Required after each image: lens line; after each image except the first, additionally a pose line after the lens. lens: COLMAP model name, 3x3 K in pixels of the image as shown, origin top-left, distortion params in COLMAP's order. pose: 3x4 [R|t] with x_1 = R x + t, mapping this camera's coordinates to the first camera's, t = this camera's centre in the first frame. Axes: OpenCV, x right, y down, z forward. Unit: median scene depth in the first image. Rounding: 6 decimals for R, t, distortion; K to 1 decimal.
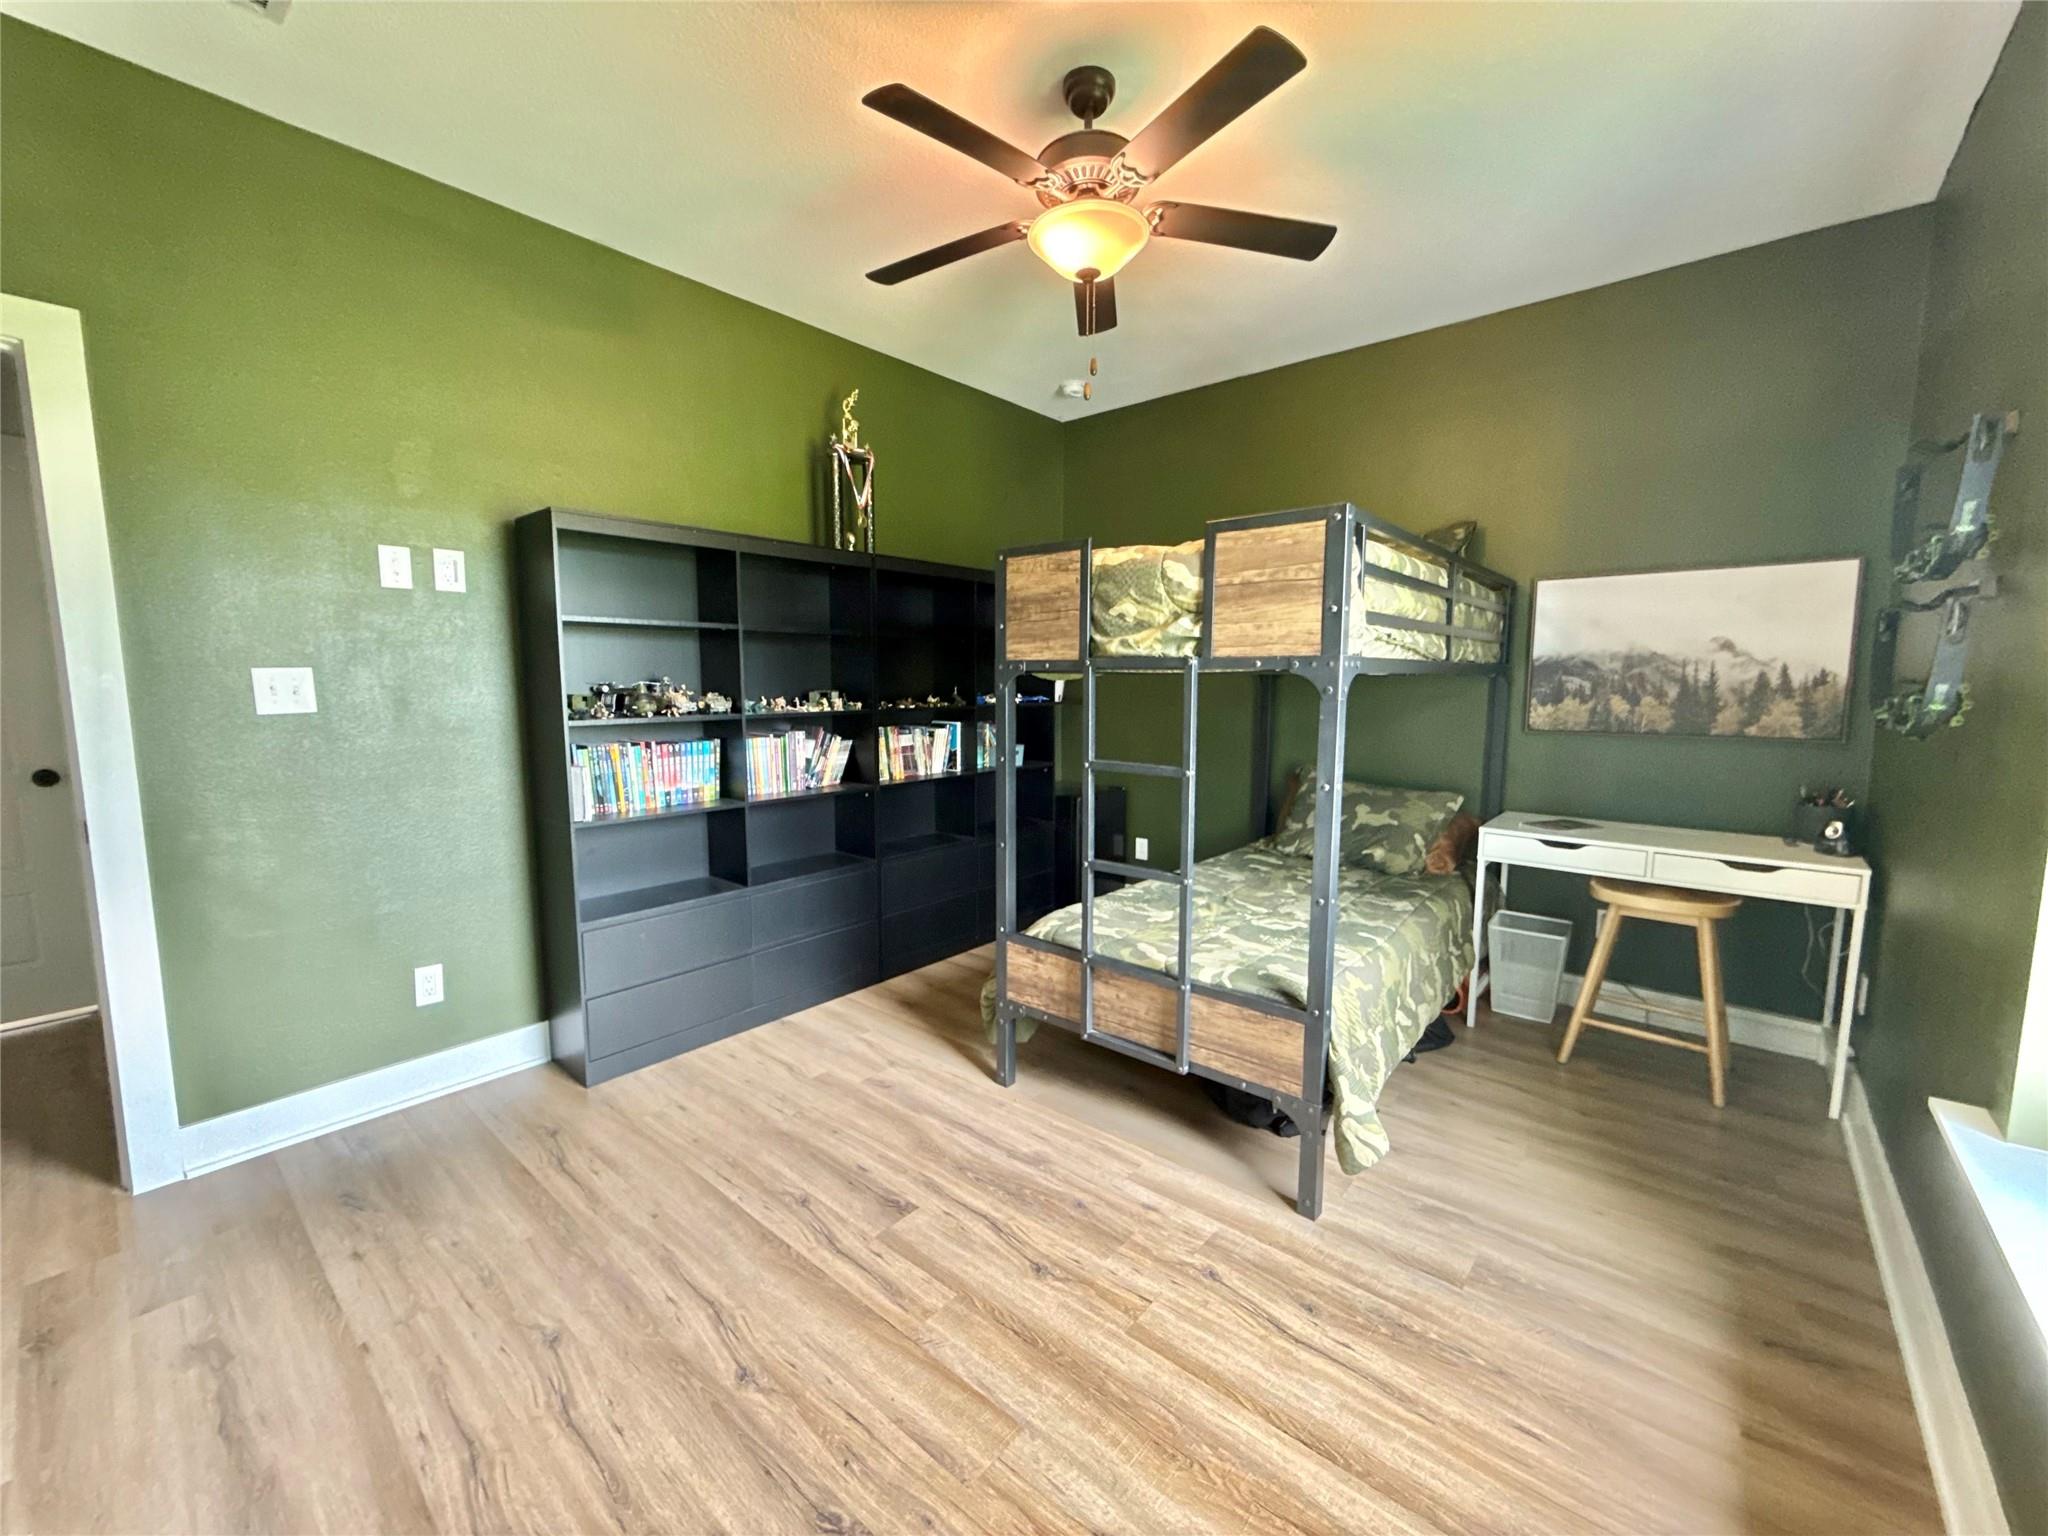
lens RADIAL K [[818.9, 0, 1018.2], [0, 818.9, 767.7], [0, 0, 1]] dist [-0.000521, 0.000283]
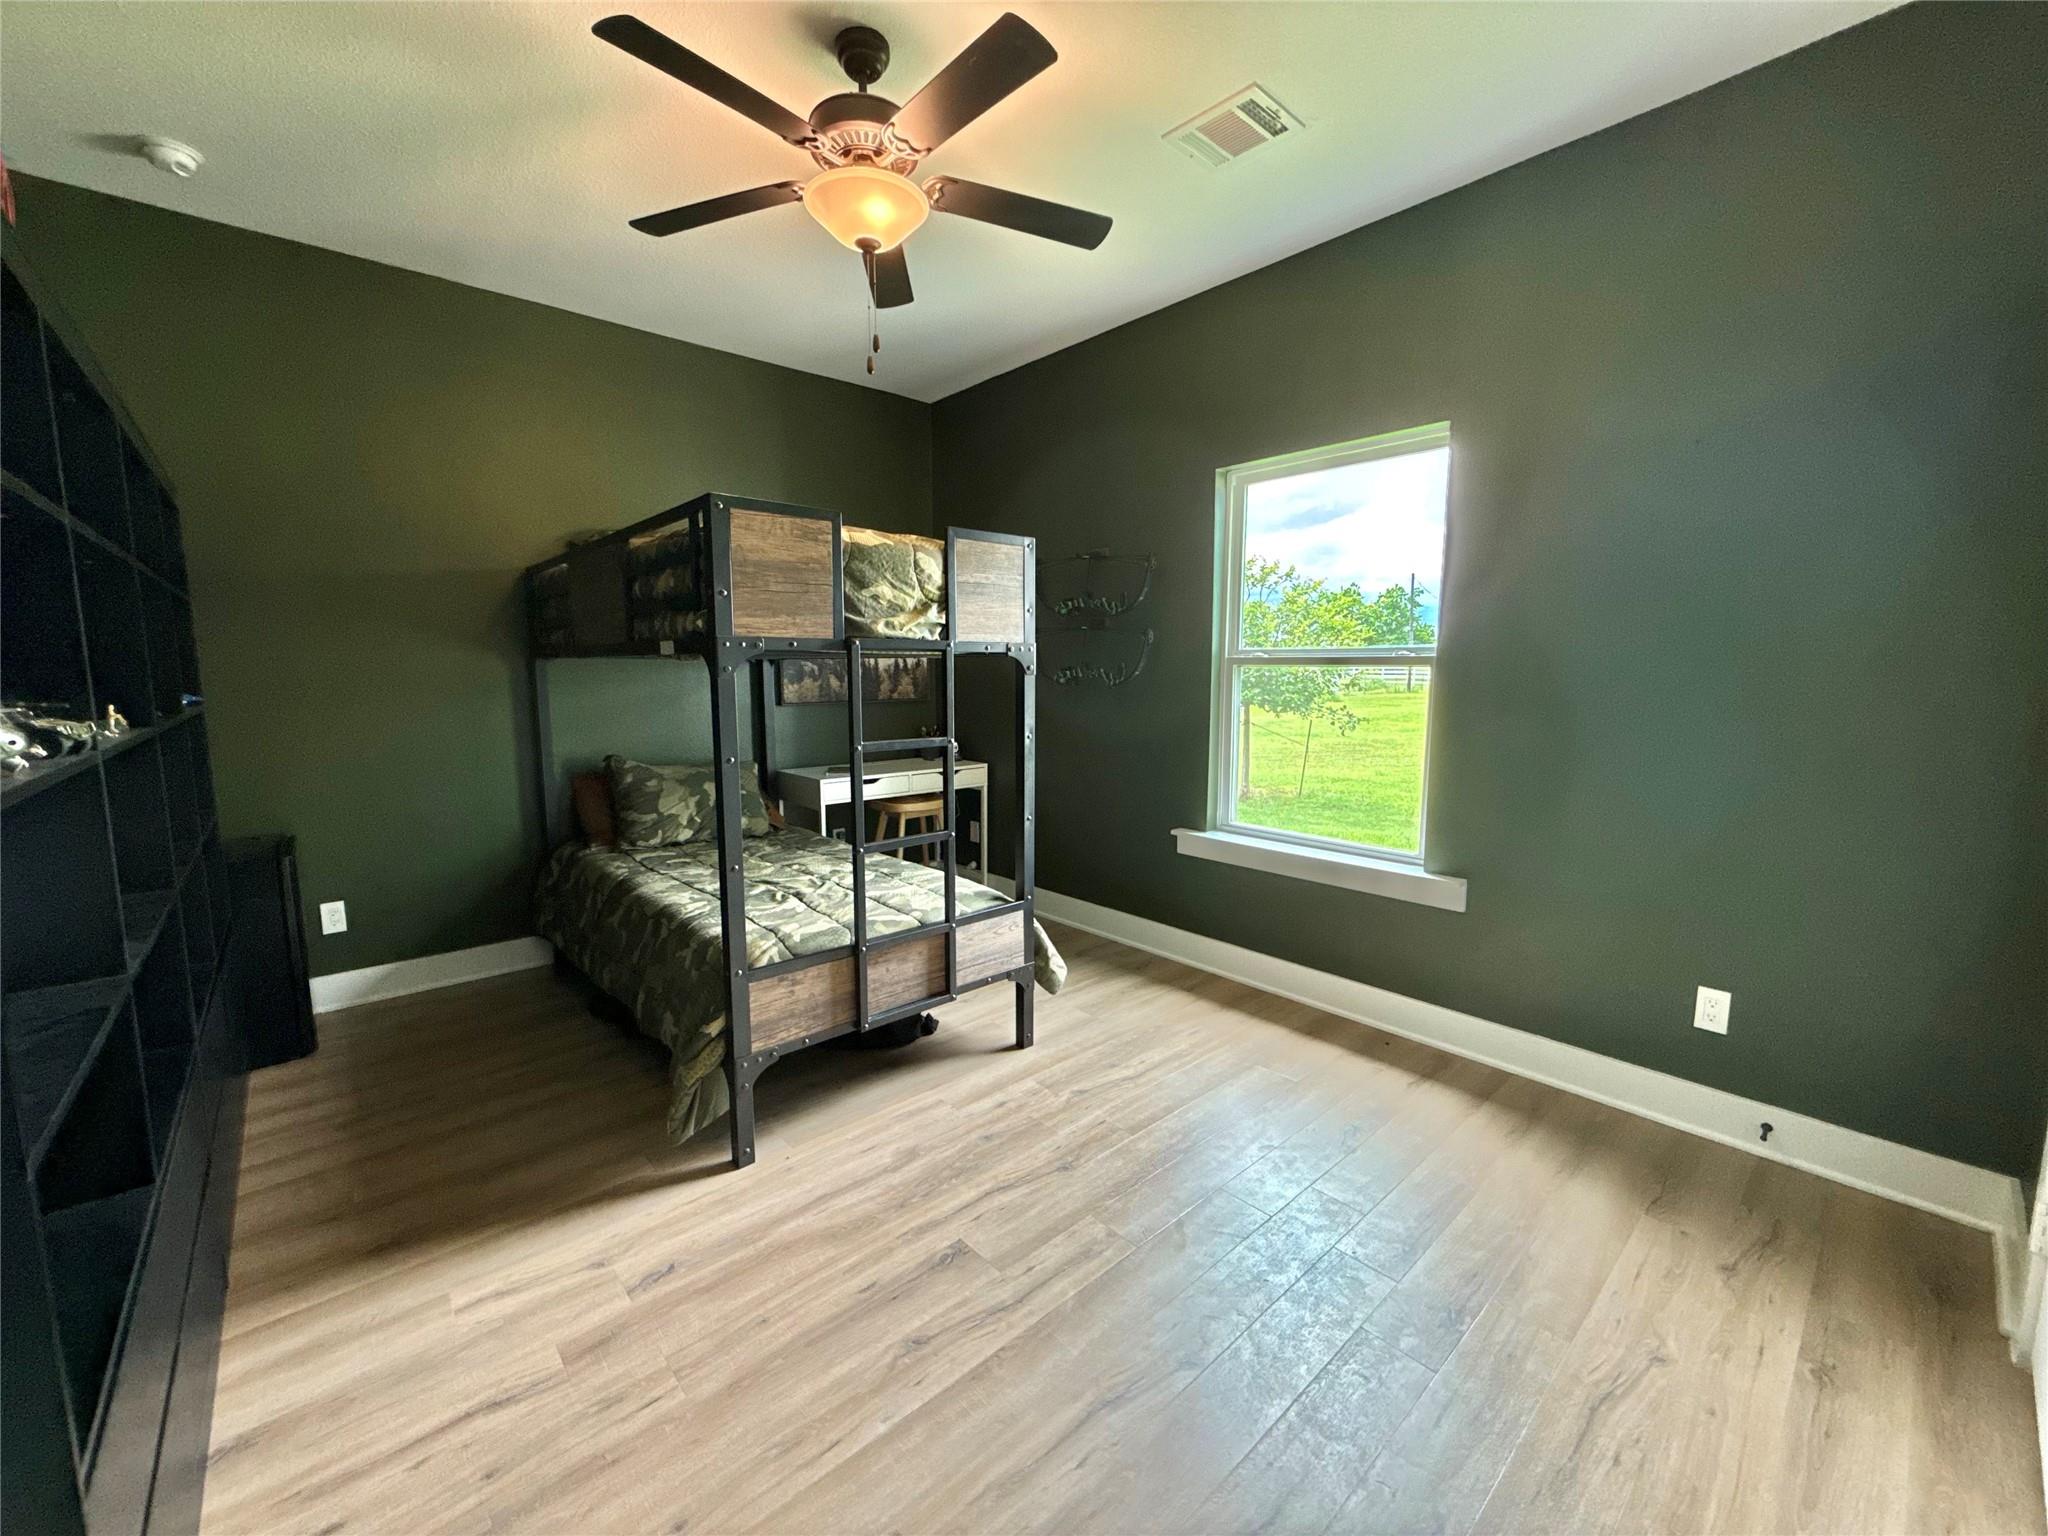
lens RADIAL K [[818.9, 0, 1018.2], [0, 818.9, 767.7], [0, 0, 1]] dist [-0.000521, 0.000283]
pose [[0.131618, -0.122564, 0.983694, -0.866819], [0.112380, 0.987775, 0.108036, -0.065984], [-0.984910, 0.096329, 0.143783, 0.692919]]
